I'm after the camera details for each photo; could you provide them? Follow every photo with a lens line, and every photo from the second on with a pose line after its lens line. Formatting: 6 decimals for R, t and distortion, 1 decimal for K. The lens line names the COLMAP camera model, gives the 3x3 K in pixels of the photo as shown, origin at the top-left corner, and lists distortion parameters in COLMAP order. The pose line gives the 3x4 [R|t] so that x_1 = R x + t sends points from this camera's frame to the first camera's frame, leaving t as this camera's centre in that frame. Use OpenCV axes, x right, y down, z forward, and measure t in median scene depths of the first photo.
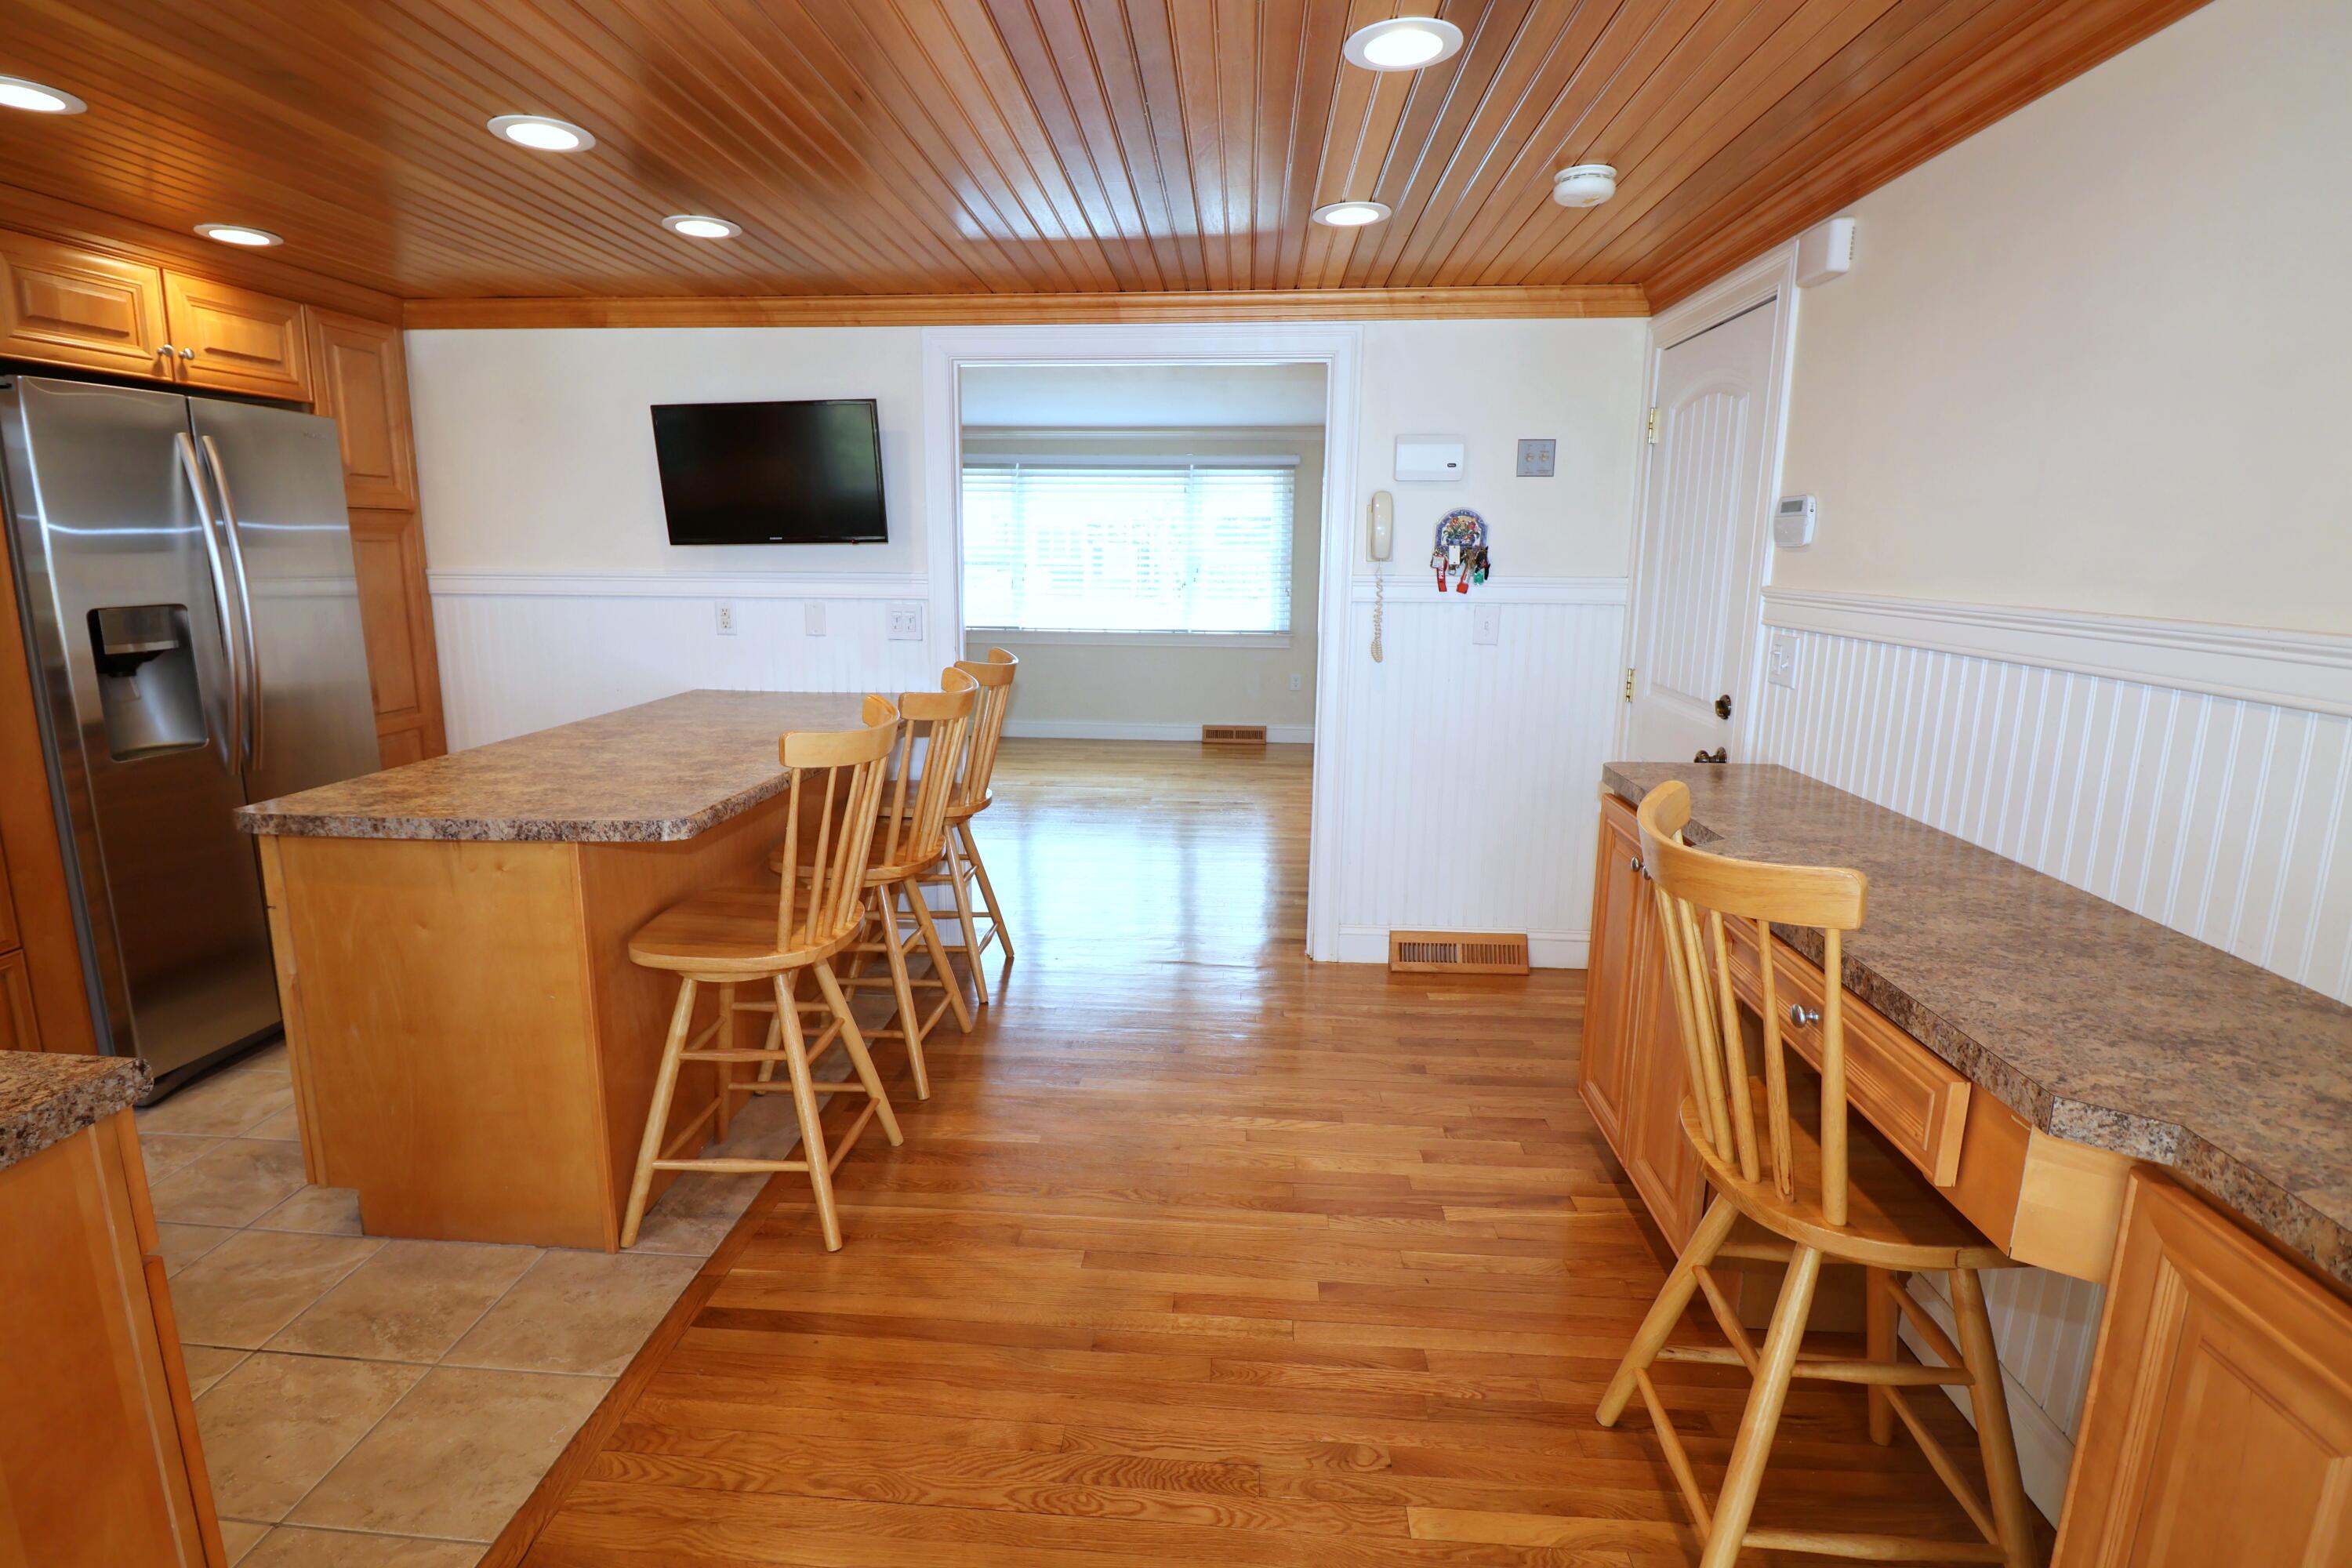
lens RADIAL K [[1134.8, 0, 1173.9], [0, 1134.8, 771.1], [0, 0, 1]] dist [0.001181, -0.013875]
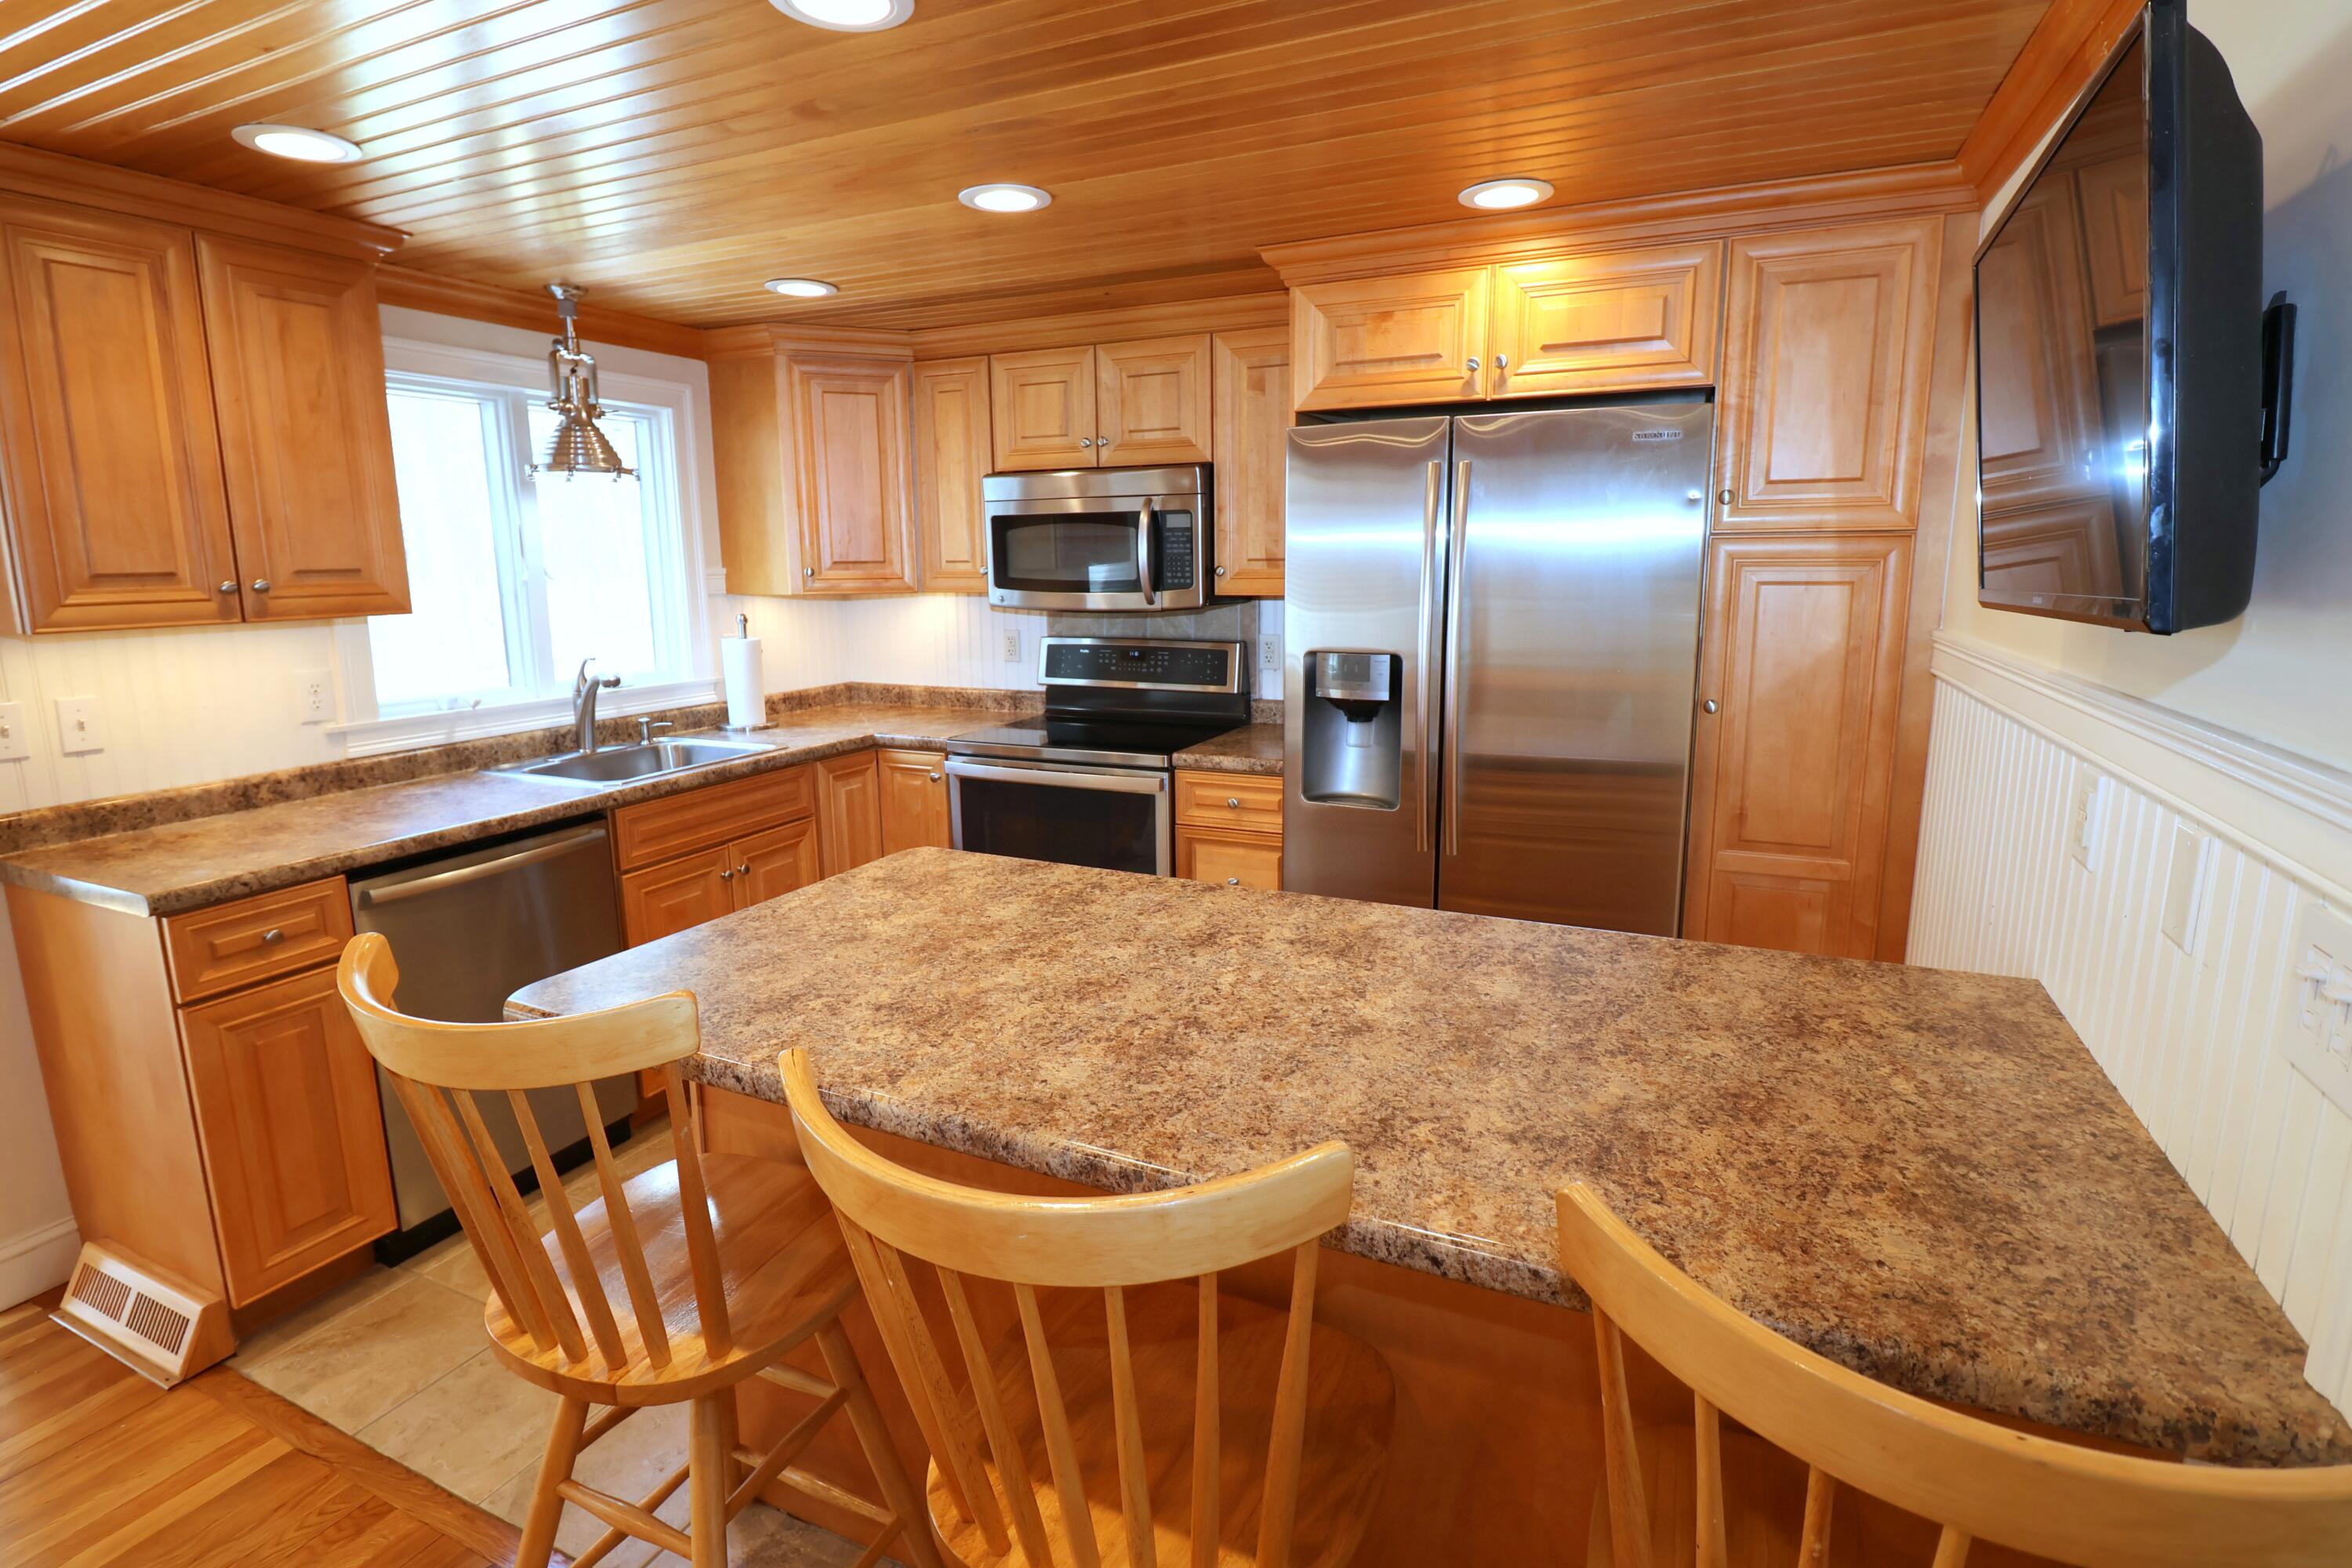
lens RADIAL K [[1134.8, 0, 1173.9], [0, 1134.8, 771.1], [0, 0, 1]] dist [0.001181, -0.013875]
pose [[-0.356971, 0.163695, -0.919661, 0.041594], [-0.174231, 0.955581, 0.237717, -0.247897], [0.917723, 0.245091, -0.312594, 1.166423]]
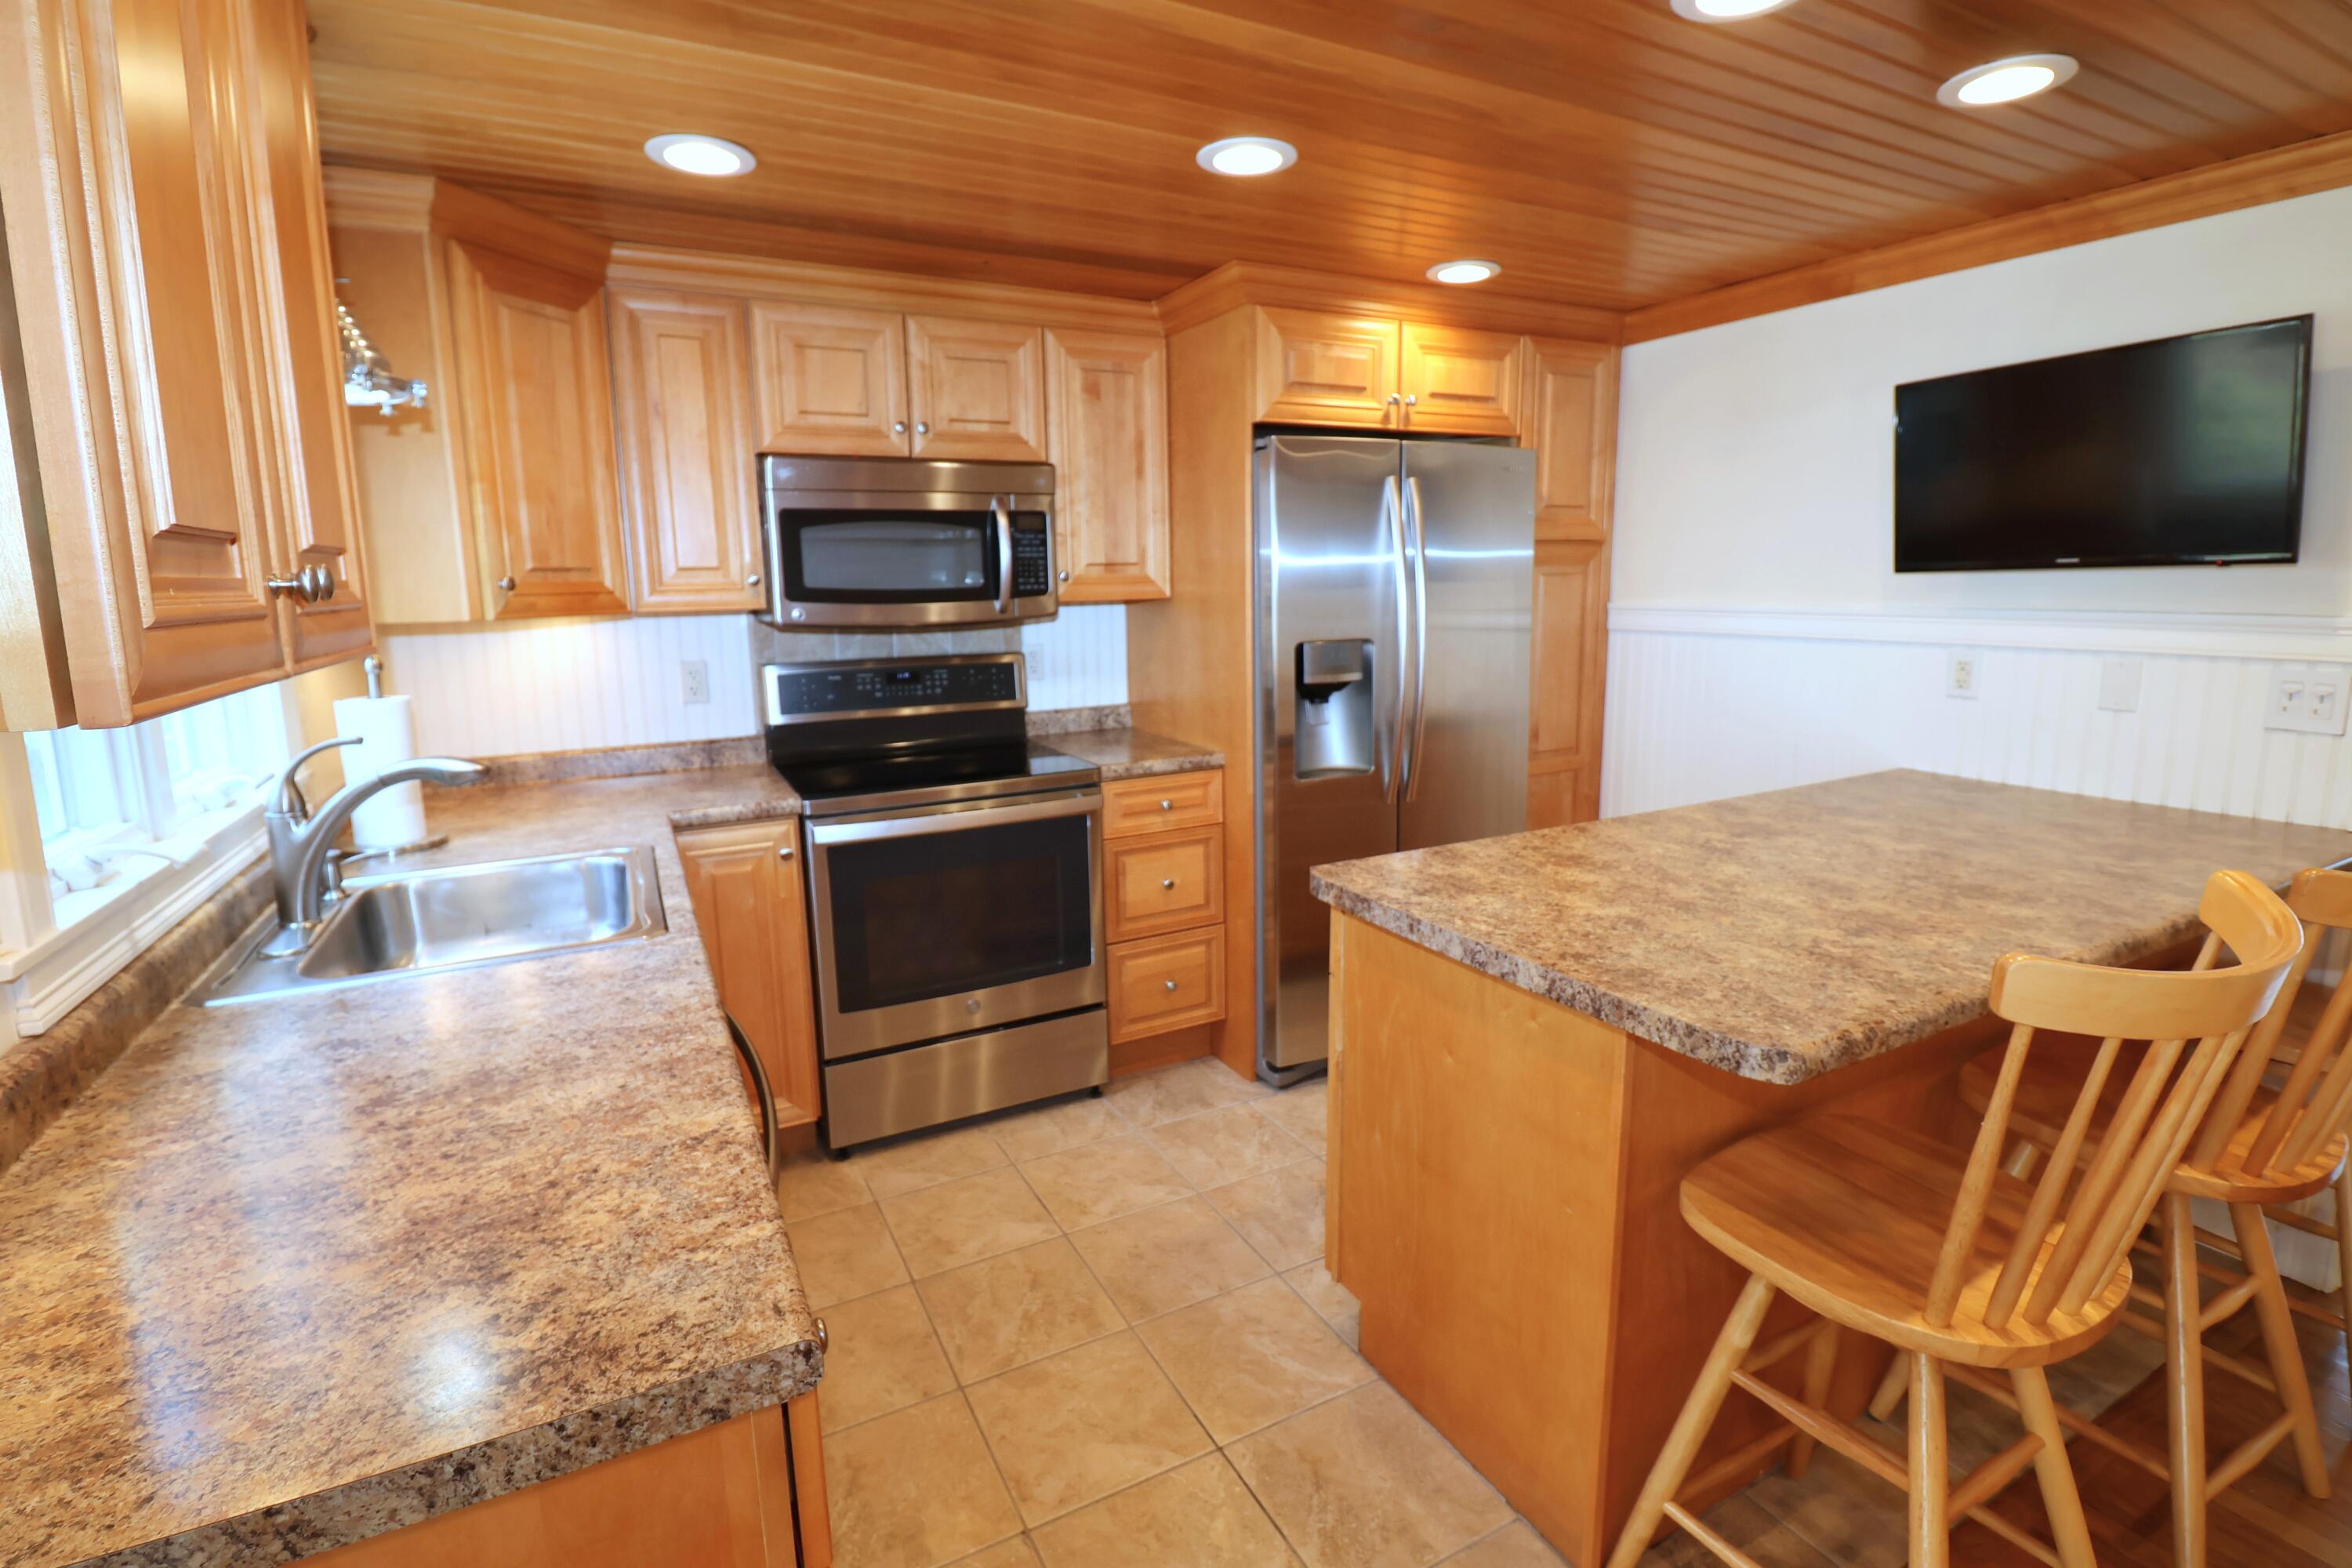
lens RADIAL K [[1085.3, 0, 1167.7], [0, 1085.3, 753.9], [0, 0, 1]] dist [-0.002170, -0.013666]
pose [[0.519524, 0.120021, -0.845985, -0.106900], [-0.141169, 0.988536, 0.053552, -0.071113], [0.842714, 0.091606, 0.530511, 0.315947]]
